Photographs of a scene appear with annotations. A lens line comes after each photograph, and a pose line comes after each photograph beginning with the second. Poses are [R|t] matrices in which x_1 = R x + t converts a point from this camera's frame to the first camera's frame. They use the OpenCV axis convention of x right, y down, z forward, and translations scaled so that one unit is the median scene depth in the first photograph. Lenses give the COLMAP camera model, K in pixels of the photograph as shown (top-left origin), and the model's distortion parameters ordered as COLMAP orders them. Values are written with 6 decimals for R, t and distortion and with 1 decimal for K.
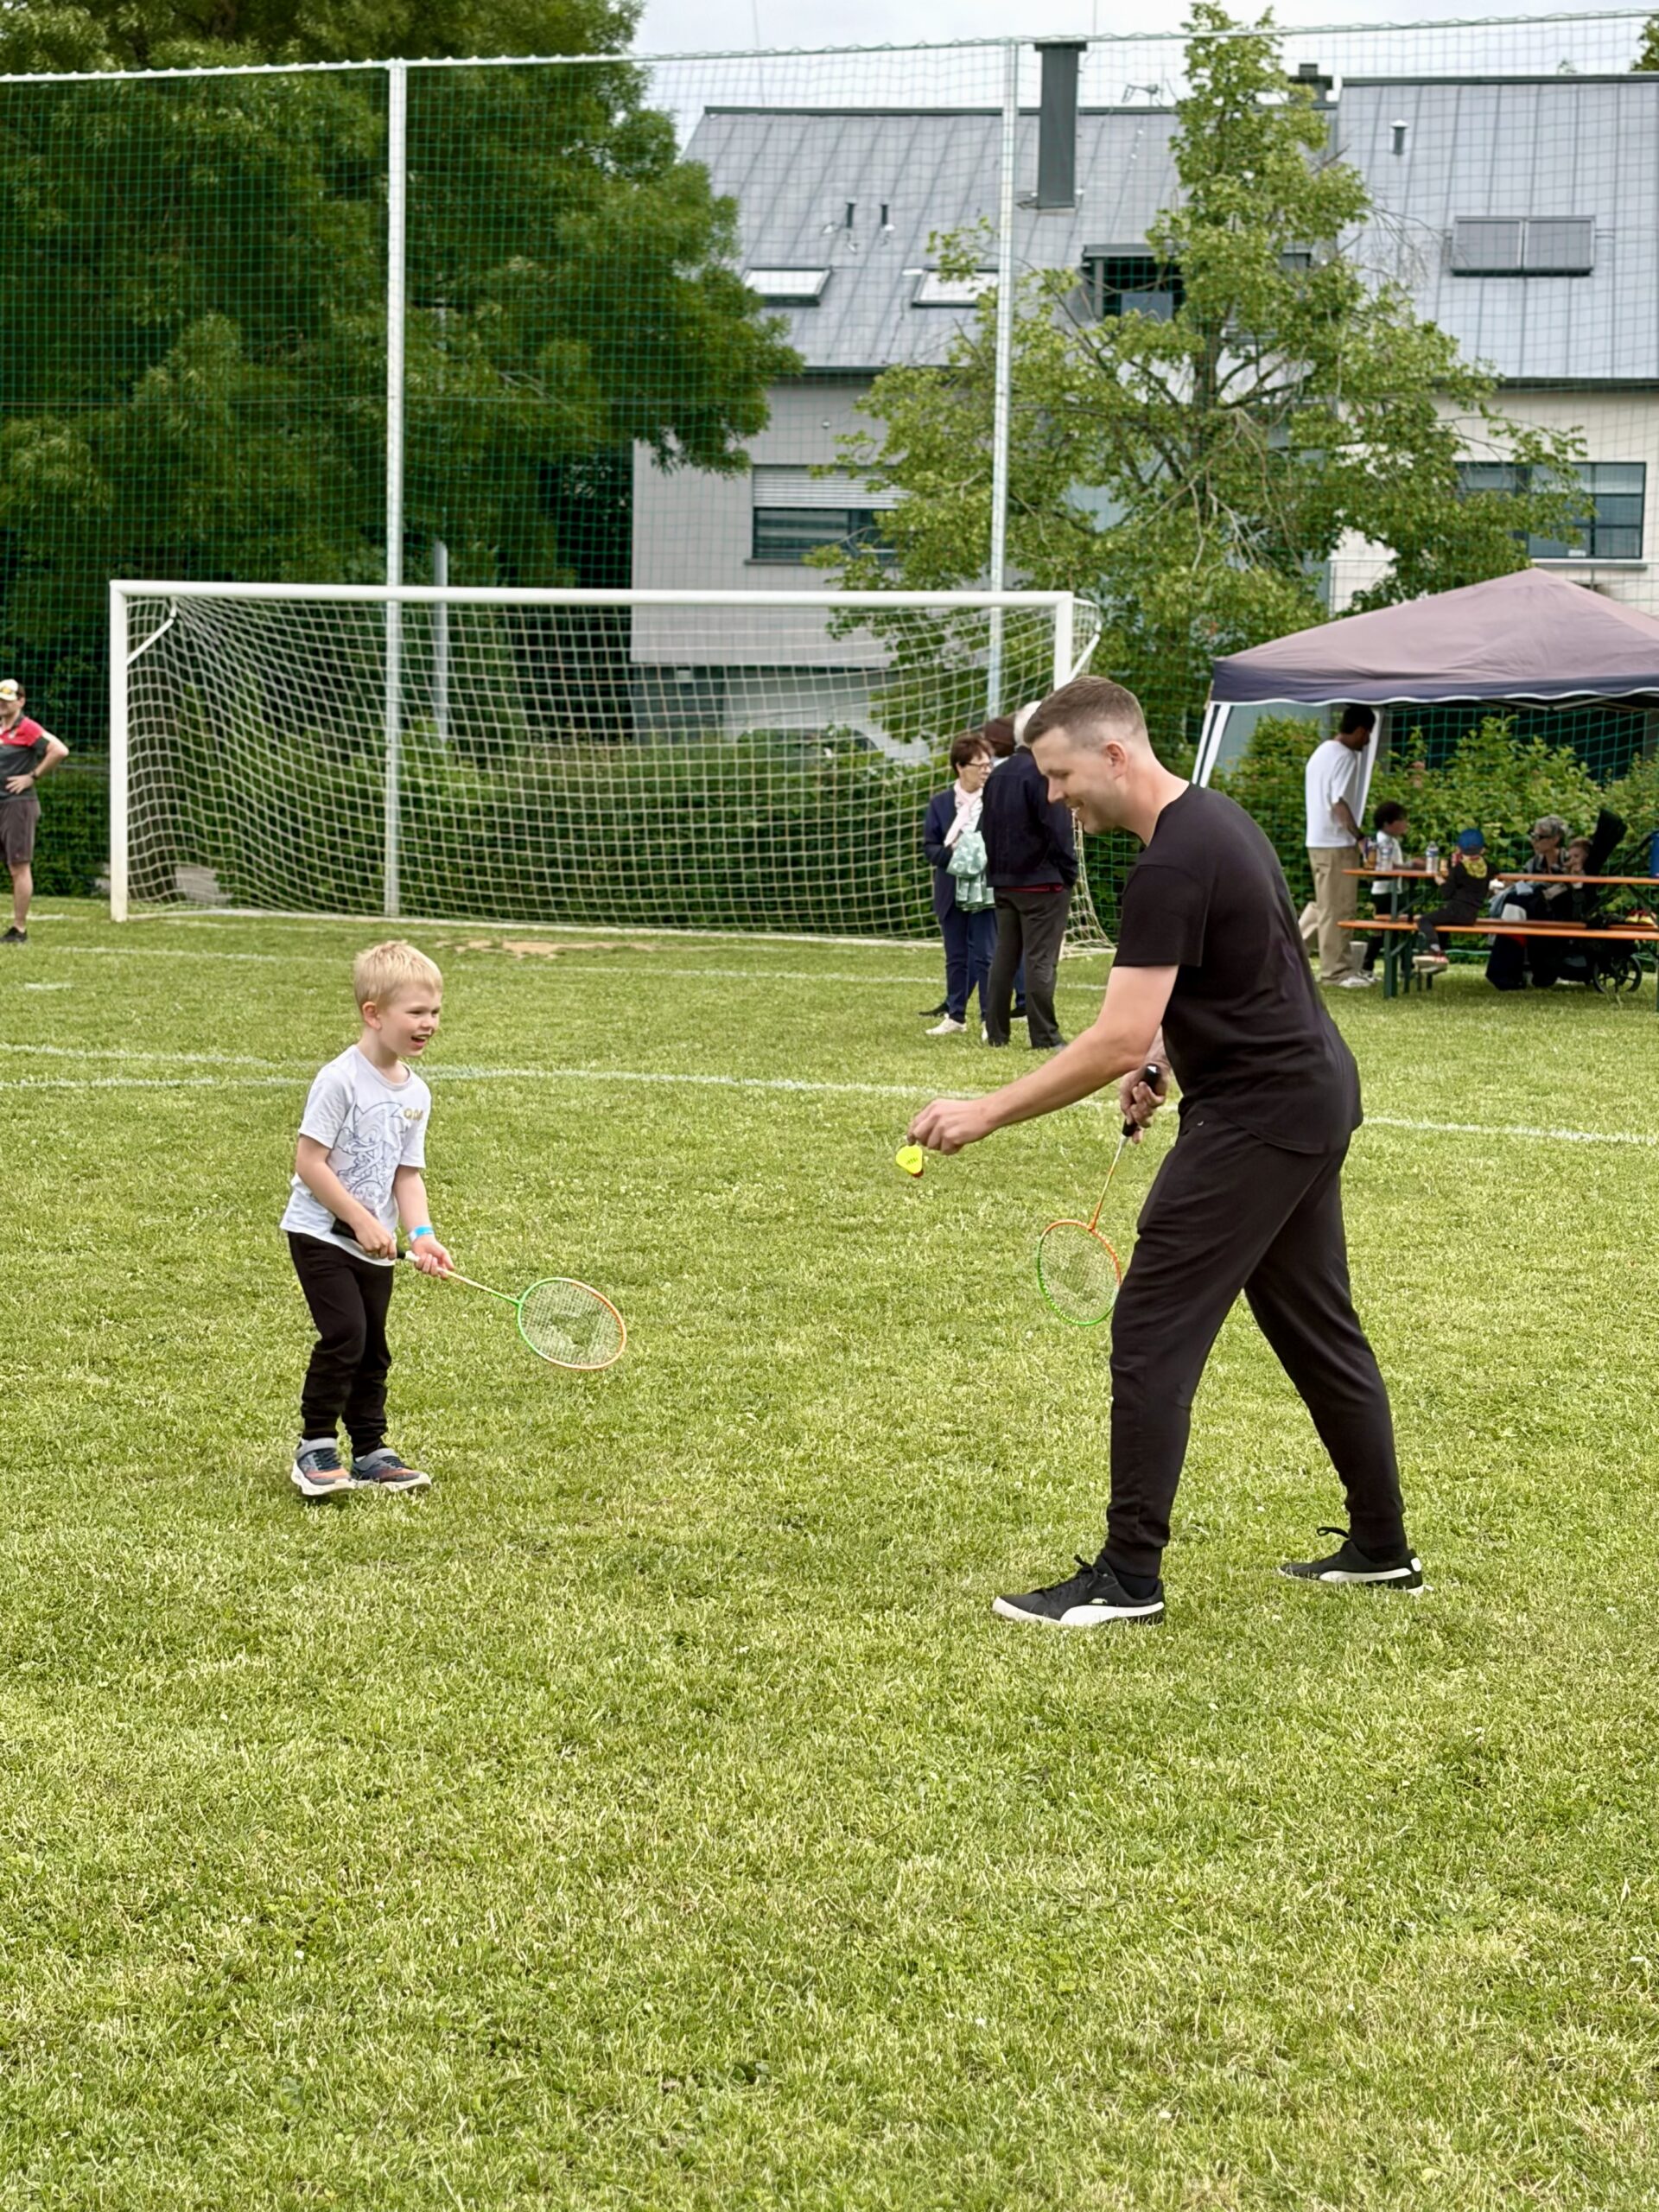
lens RADIAL K [[4349.5, 0, 830.5], [0, 4349.5, 1105.3], [0, 0, 1]] dist [-0.026129, -0.251925]
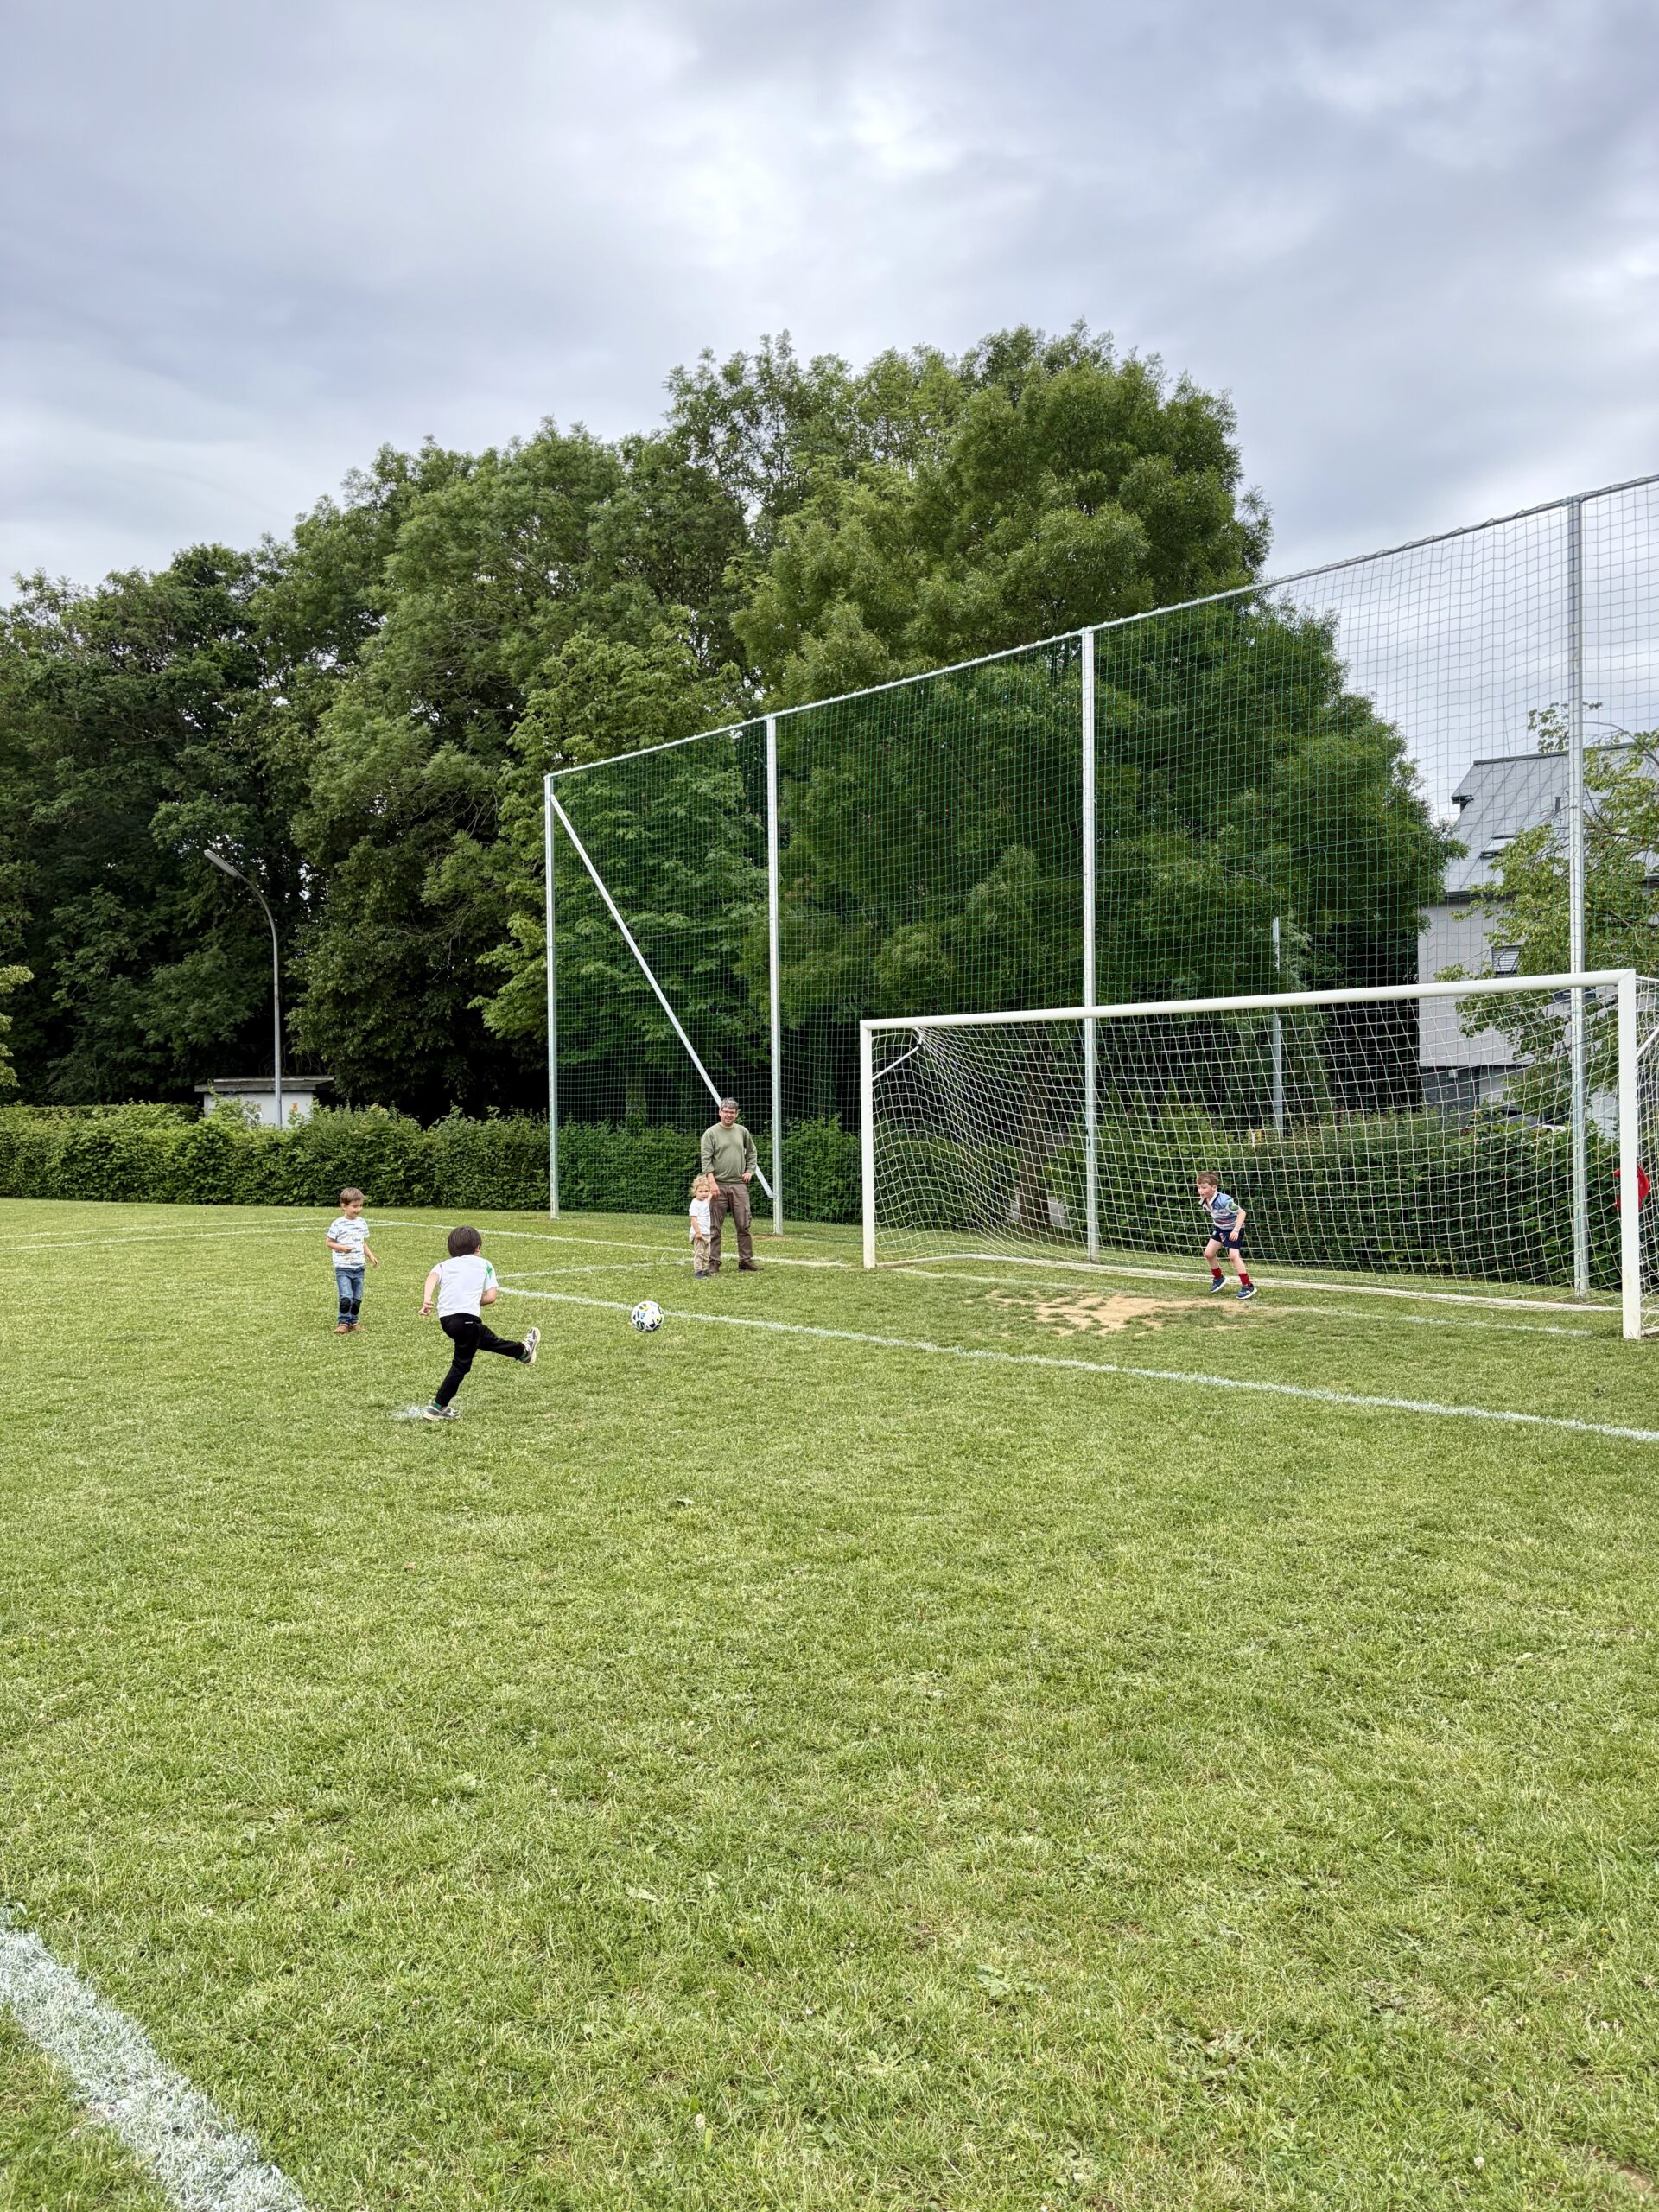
lens RADIAL K [[1672.1, 0, 830.6], [0, 1672.1, 1114.2], [0, 0, 1]] dist [0.041395, -0.042249]
pose [[0.904746, -0.039697, -0.424098, 0.044551], [0.003565, 0.996319, -0.085654, -0.044568], [0.425937, 0.075983, 0.901556, 0.504168]]
